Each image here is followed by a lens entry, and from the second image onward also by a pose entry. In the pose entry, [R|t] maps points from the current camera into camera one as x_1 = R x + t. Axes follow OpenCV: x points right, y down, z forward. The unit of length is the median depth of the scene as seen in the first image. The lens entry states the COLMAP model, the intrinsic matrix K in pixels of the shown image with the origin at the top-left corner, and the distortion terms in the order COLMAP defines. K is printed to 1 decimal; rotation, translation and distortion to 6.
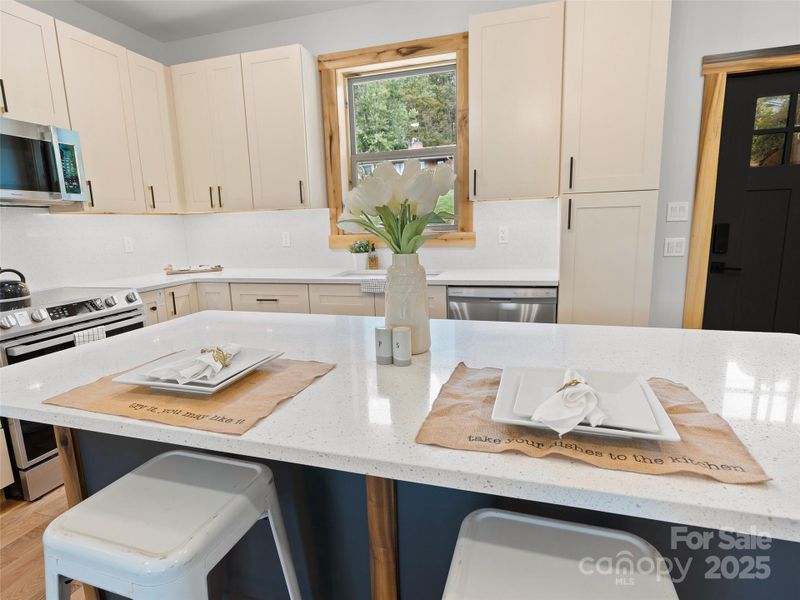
lens RADIAL K [[433.6, 0, 400.0], [0, 433.6, 300.0], [0, 0, 1]] dist [-0.005912, -0.000319]
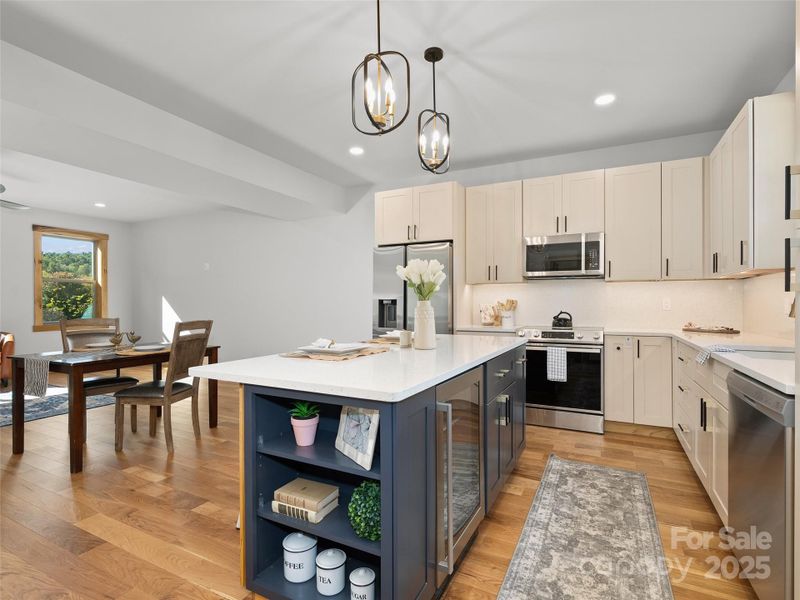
lens RADIAL K [[405.9, 0, 398.5], [0, 405.9, 304.0], [0, 0, 1]] dist [-0.003977, 0.000731]
pose [[-0.178248, 0.032531, -0.983448, 0.743224], [-0.169112, 0.983569, 0.063187, -0.074241], [0.969345, 0.177576, -0.169818, 0.462750]]
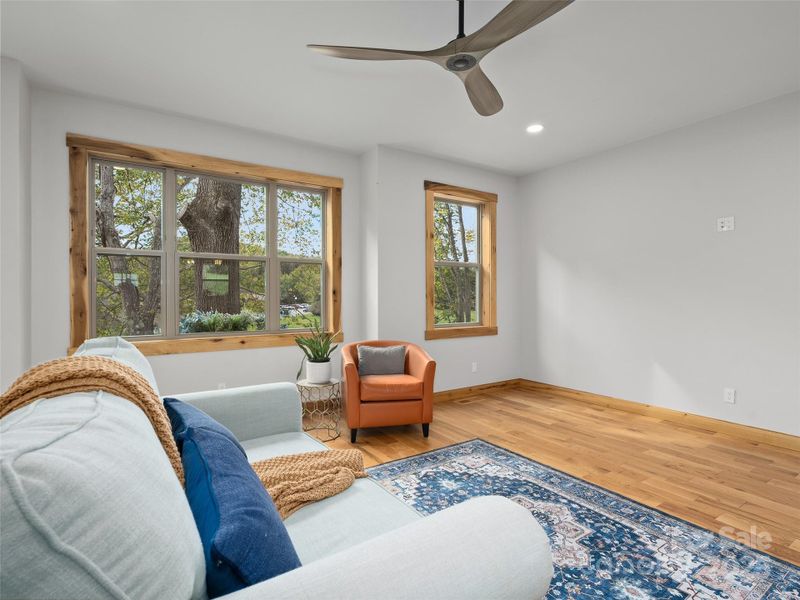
lens RADIAL K [[404.1, 0, 397.3], [0, 404.1, 299.7], [0, 0, 1]] dist [-0.004057, 0.001220]
pose [[-0.638819, 0.036839, -0.768475, 0.140316], [-0.117576, 0.982445, 0.144835, 0.199568], [0.760320, 0.182877, -0.623273, -0.974640]]
